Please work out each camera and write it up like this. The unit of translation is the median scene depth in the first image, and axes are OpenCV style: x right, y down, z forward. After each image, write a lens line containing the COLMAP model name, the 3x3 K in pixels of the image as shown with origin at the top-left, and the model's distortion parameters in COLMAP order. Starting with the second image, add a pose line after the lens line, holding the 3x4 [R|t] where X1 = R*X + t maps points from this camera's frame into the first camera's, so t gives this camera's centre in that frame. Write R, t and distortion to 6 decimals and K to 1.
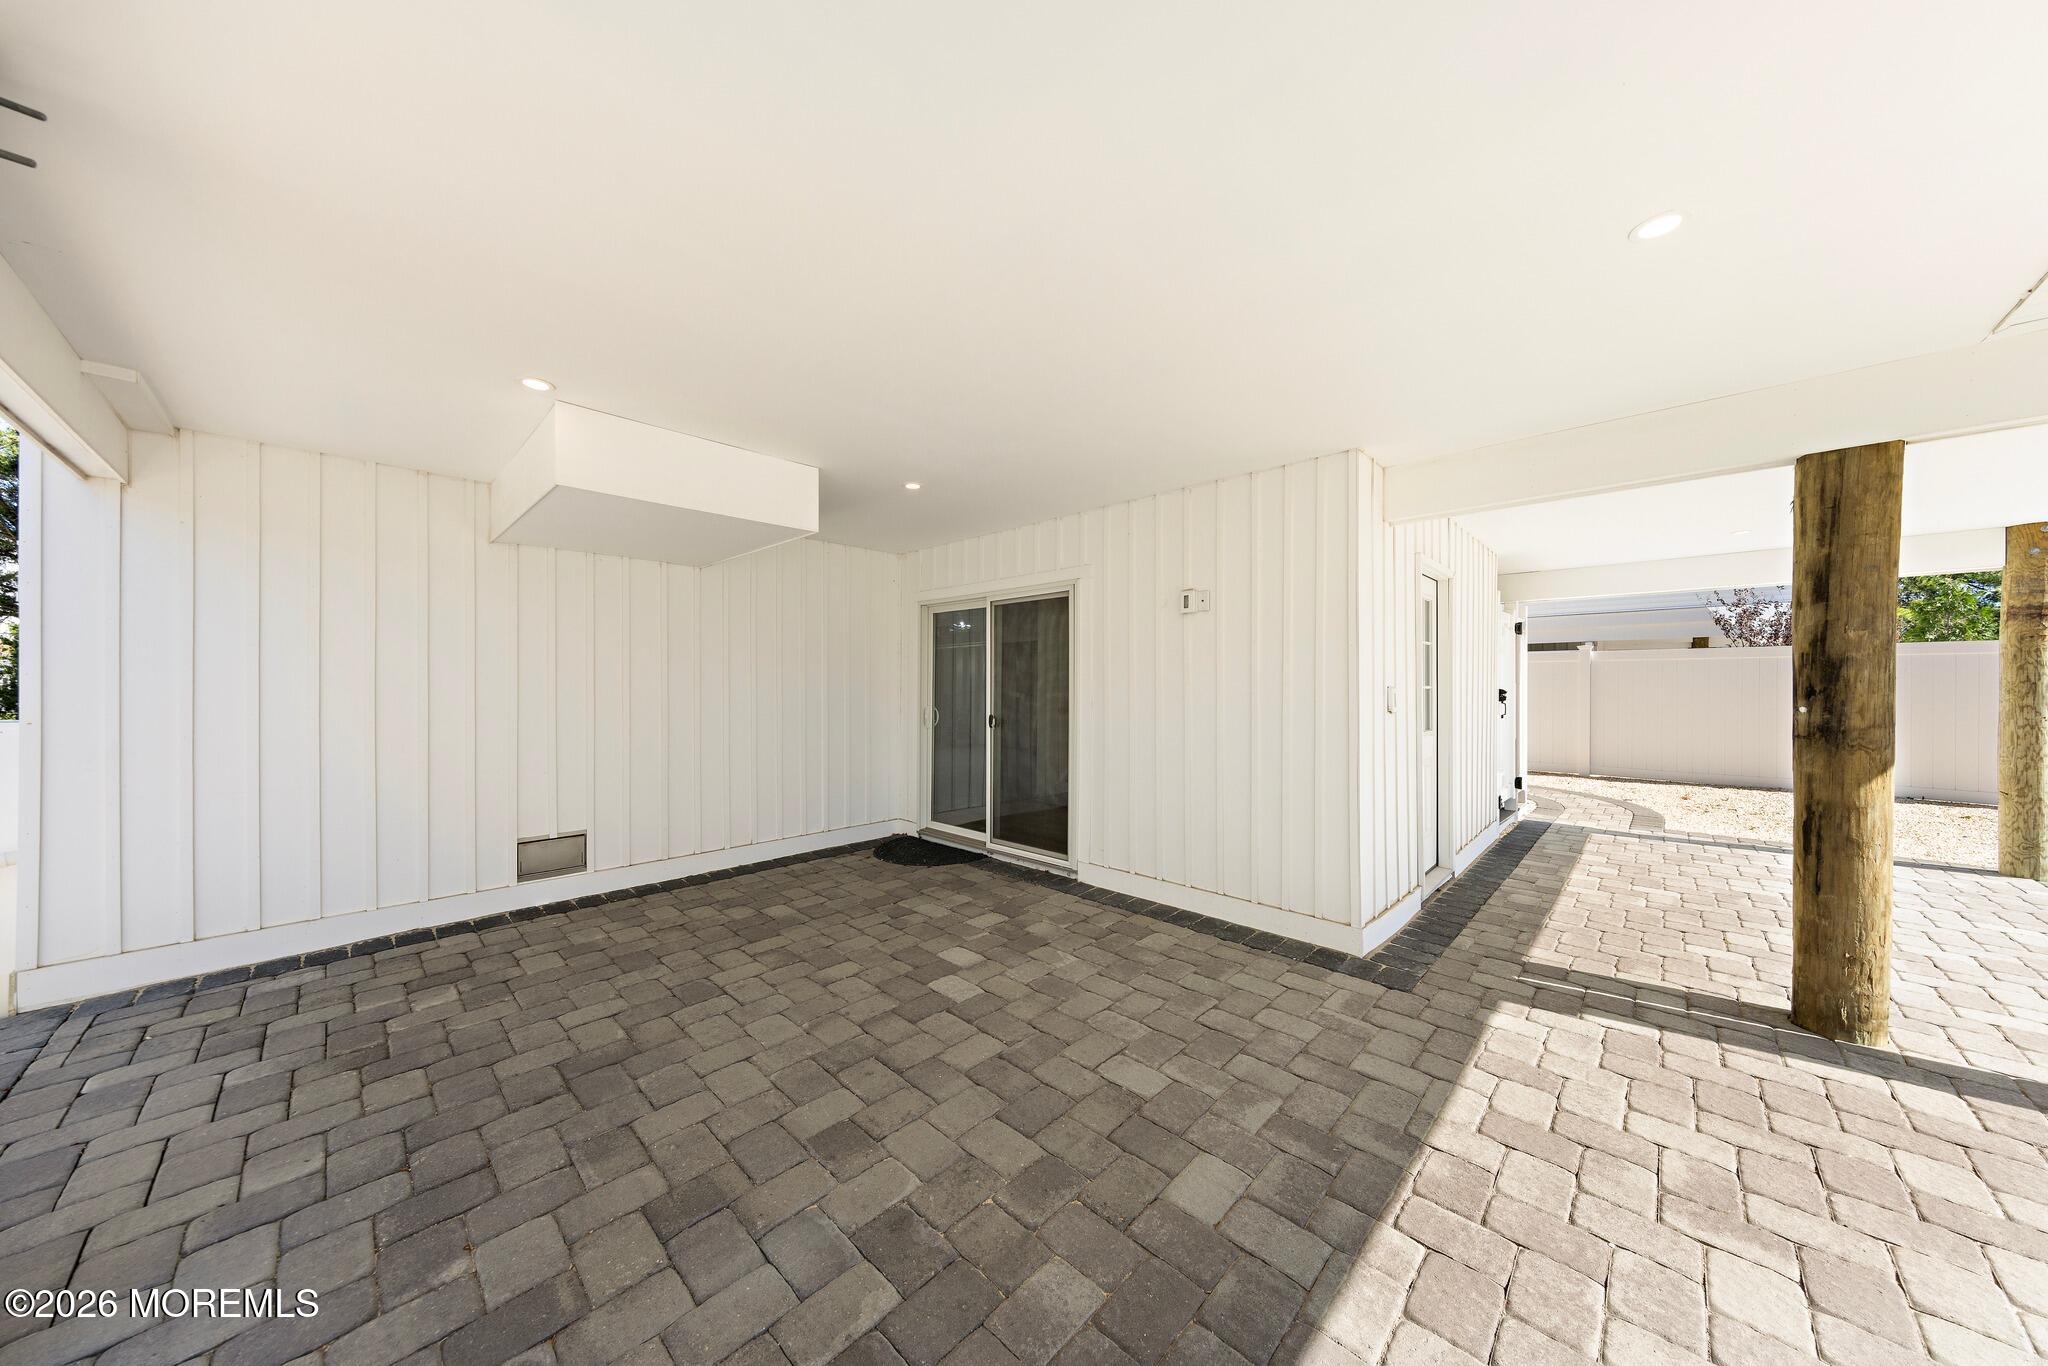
lens RADIAL K [[674.8, 0, 1040.3], [0, 674.8, 681.8], [0, 0, 1]] dist [0.002954, 0.000092]
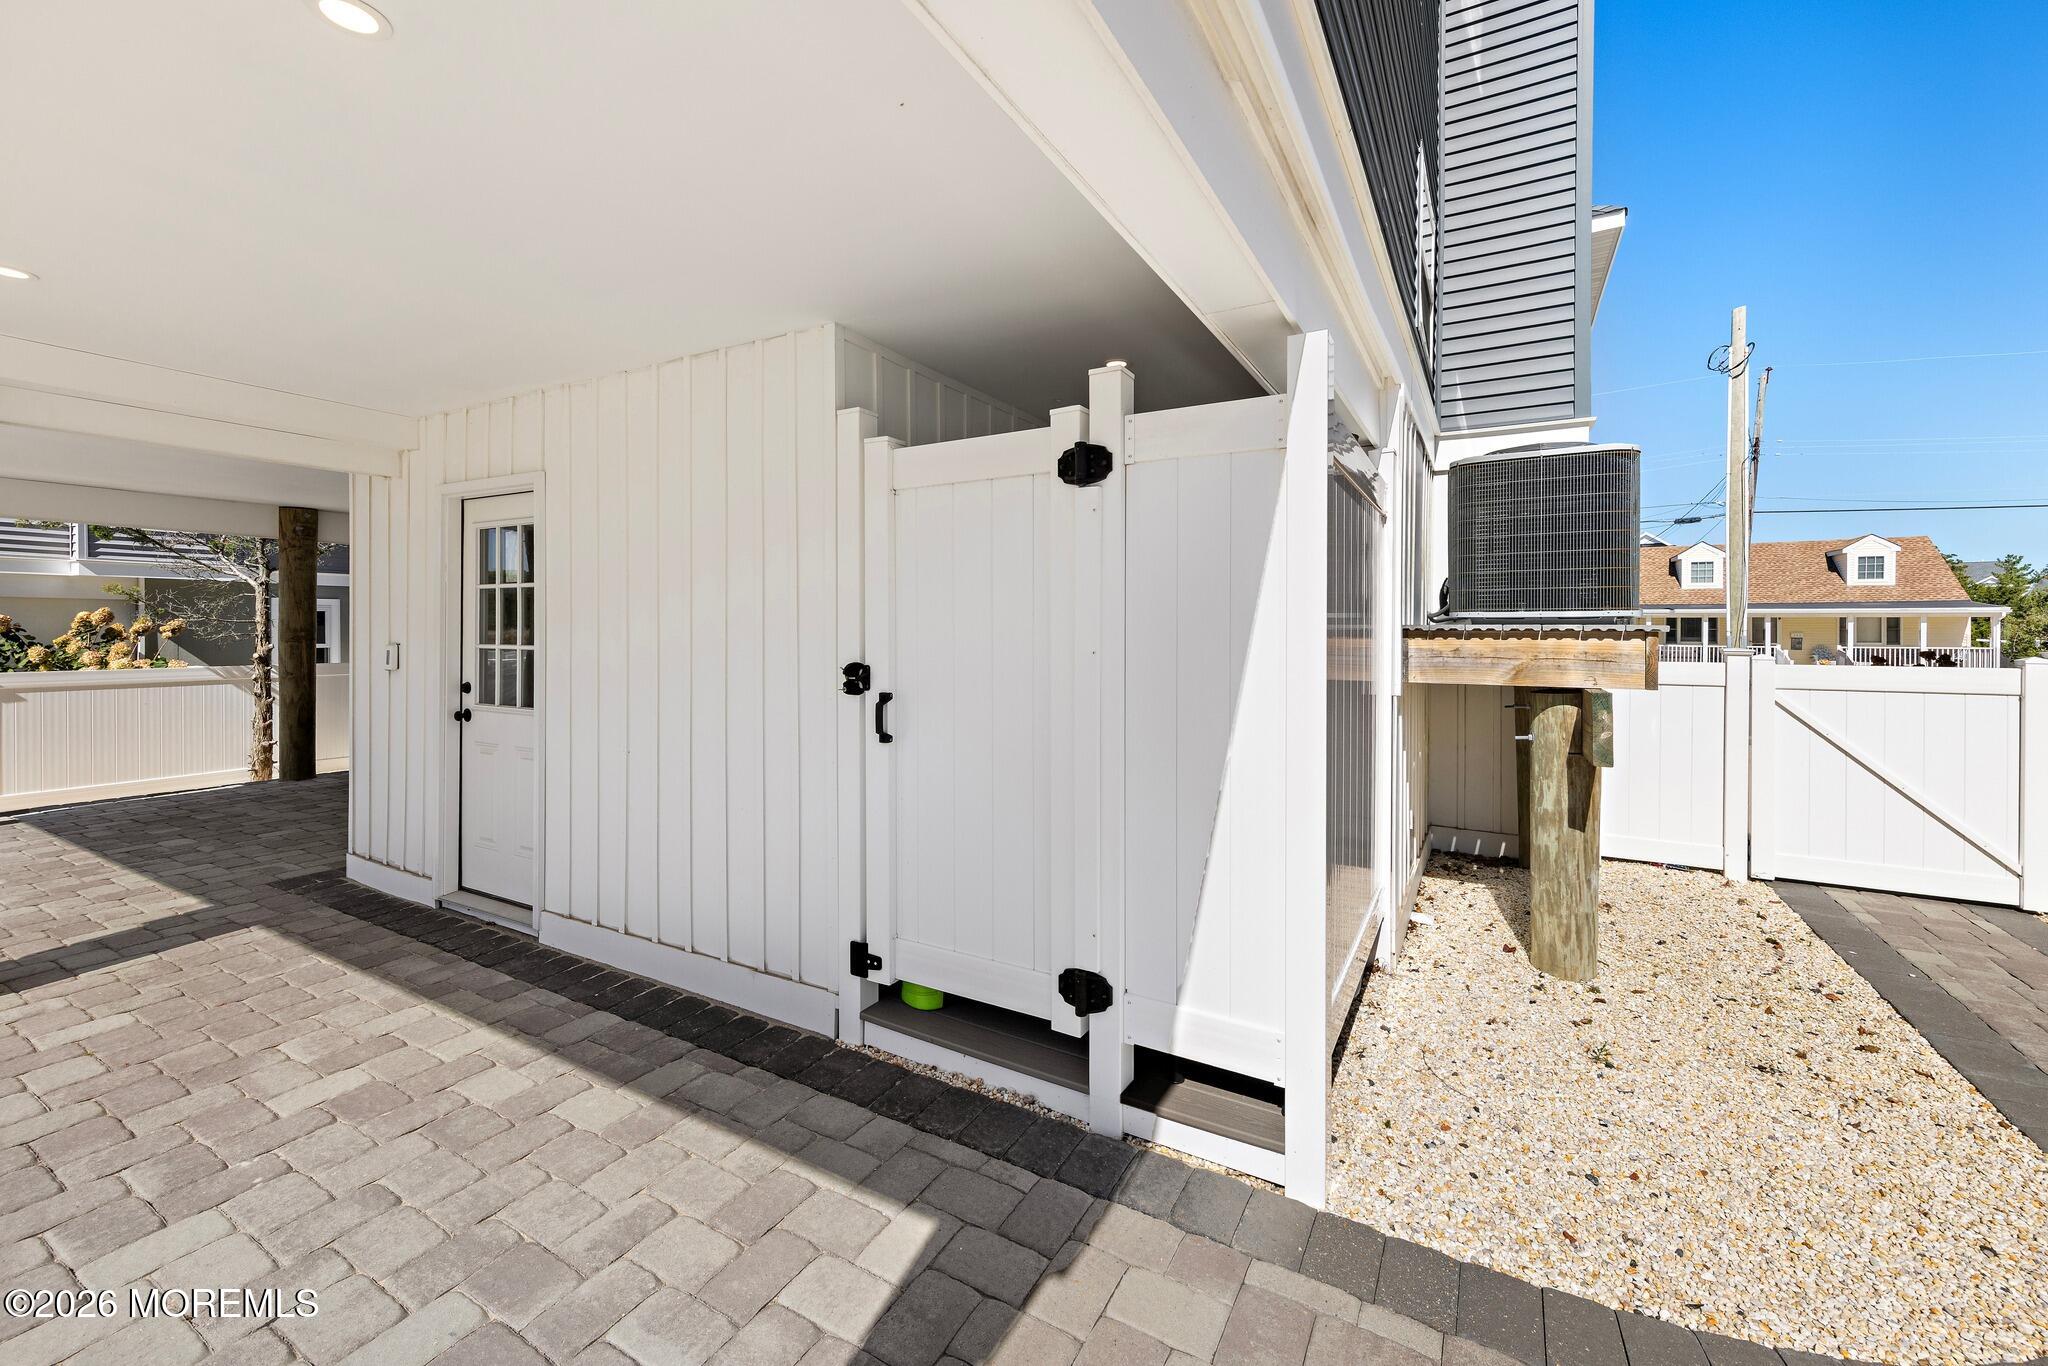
lens RADIAL K [[813.9, 0, 1037.8], [0, 813.9, 628.5], [0, 0, 1]] dist [0.003151, 0.000159]
pose [[0.242672, -0.009906, -0.970058, 1.673664], [-0.007247, 0.999901, -0.012024, -0.003371], [0.970081, 0.009948, 0.242576, 1.416376]]
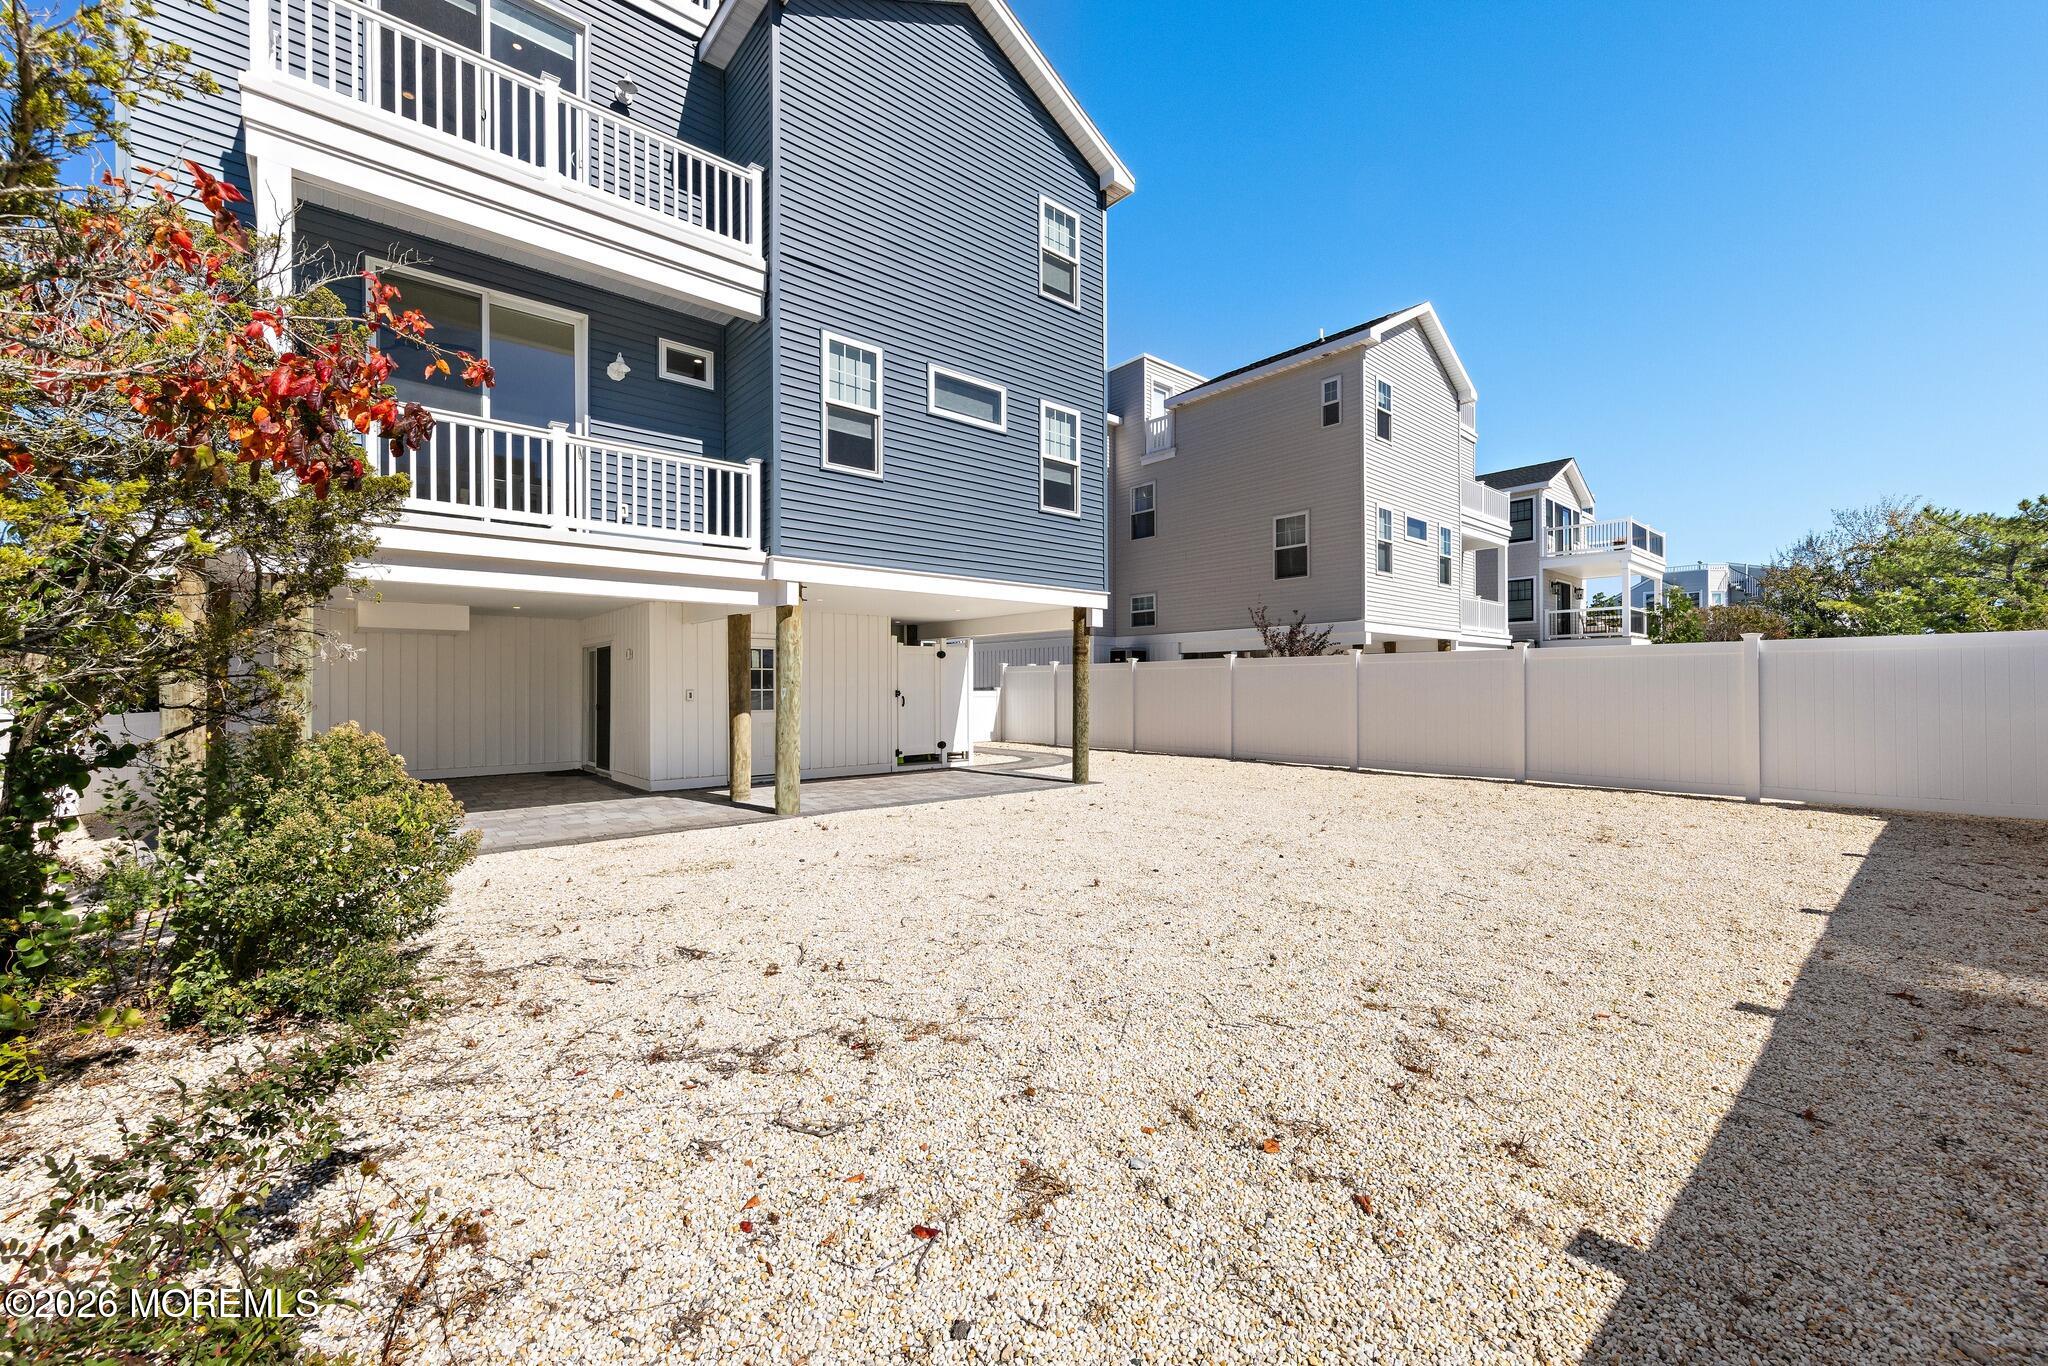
lens RADIAL K [[813.9, 0, 1038.8], [0, 813.9, 681.8], [0, 0, 1]] dist [0.003151, 0.000159]
pose [[0.996601, -0.009439, -0.081843, 1.789779], [0.008985, 0.999942, -0.005918, 0.009021], [0.081894, 0.005163, 0.996628, -1.625255]]
